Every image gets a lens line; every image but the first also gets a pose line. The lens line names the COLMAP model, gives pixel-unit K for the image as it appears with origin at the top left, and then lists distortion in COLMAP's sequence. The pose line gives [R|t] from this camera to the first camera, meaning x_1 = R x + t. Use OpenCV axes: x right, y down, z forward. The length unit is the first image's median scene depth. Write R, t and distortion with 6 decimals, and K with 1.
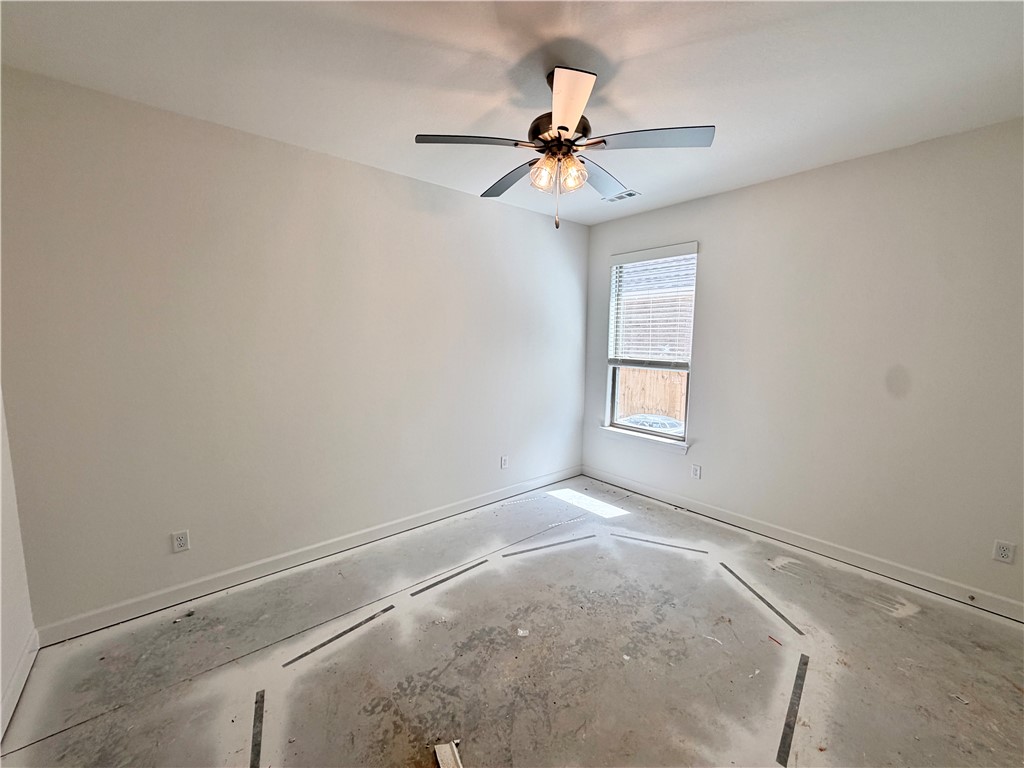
lens RADIAL K [[408.8, 0, 512.0], [0, 408.8, 384.0], [0, 0, 1]] dist [-0.000637, -0.000062]
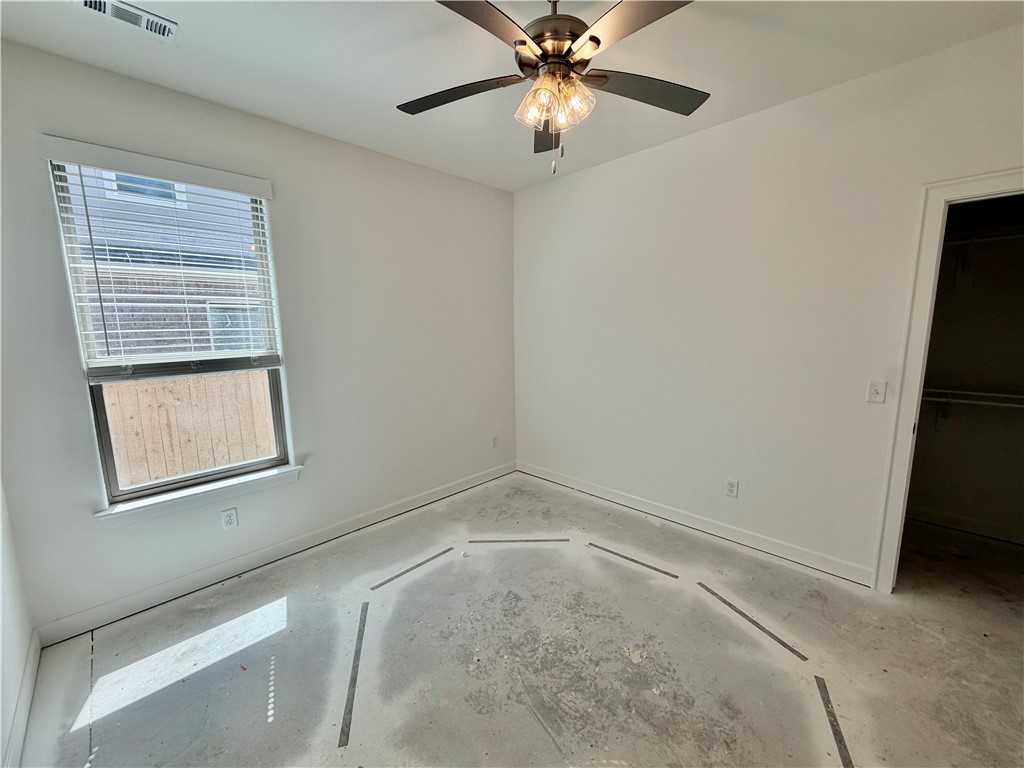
lens RADIAL K [[408.8, 0, 512.0], [0, 408.8, 384.0], [0, 0, 1]] dist [-0.000637, -0.000062]
pose [[-0.062262, -0.156025, 0.985789, -0.293934], [0.123714, 0.978881, 0.162745, -0.066156], [-0.990363, 0.132088, -0.041645, 0.616749]]
